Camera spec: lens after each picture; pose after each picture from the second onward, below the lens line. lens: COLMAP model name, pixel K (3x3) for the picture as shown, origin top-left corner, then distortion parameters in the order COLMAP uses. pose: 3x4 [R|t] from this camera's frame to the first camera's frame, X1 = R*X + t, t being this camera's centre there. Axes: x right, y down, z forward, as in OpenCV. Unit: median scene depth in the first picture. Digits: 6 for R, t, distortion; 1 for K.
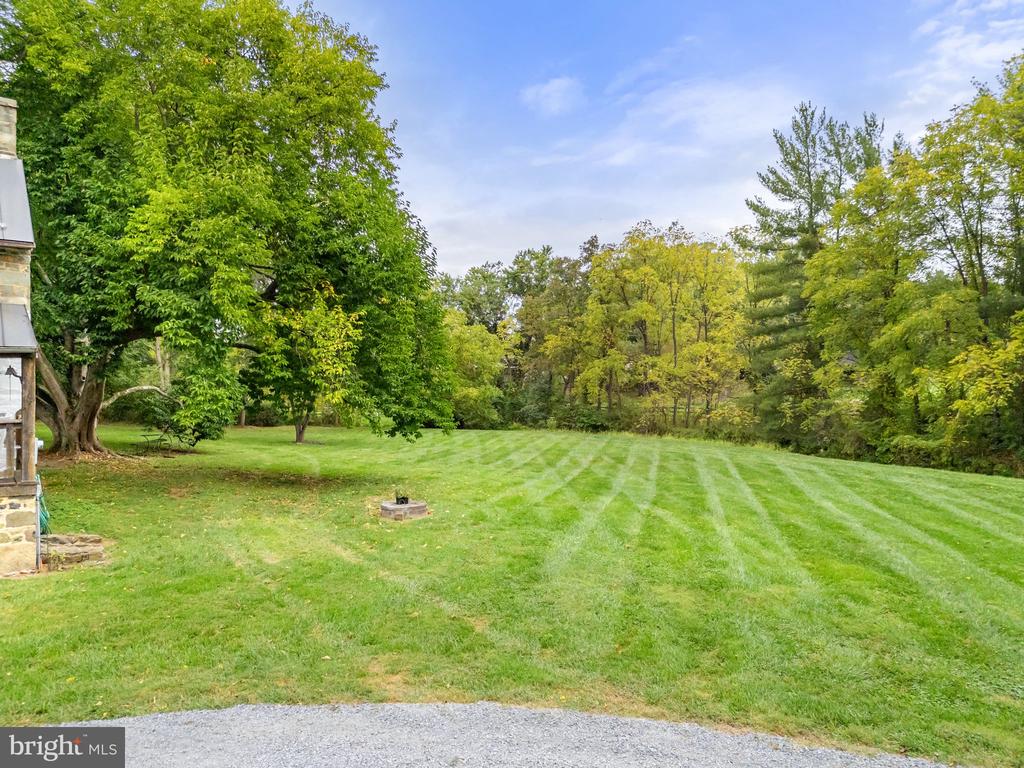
lens RADIAL K [[767.4, 0, 509.3], [0, 767.4, 357.8], [0, 0, 1]] dist [0.012838, -0.004247]
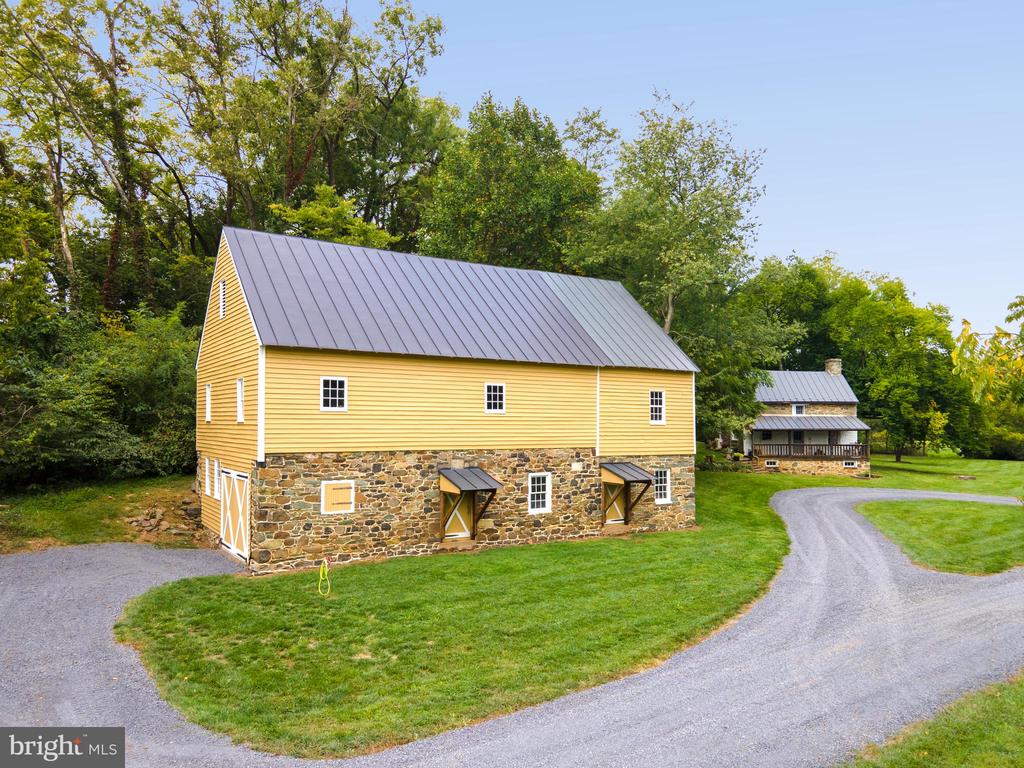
lens RADIAL K [[719.0, 0, 494.8], [0, 719.0, 386.0], [0, 0, 1]] dist [0.043955, 0.000885]
pose [[0.766912, -0.016258, -0.641546, 0.273717], [0.011467, 0.999867, -0.011631, -0.143897], [0.641650, 0.001563, 0.766996, -2.245445]]
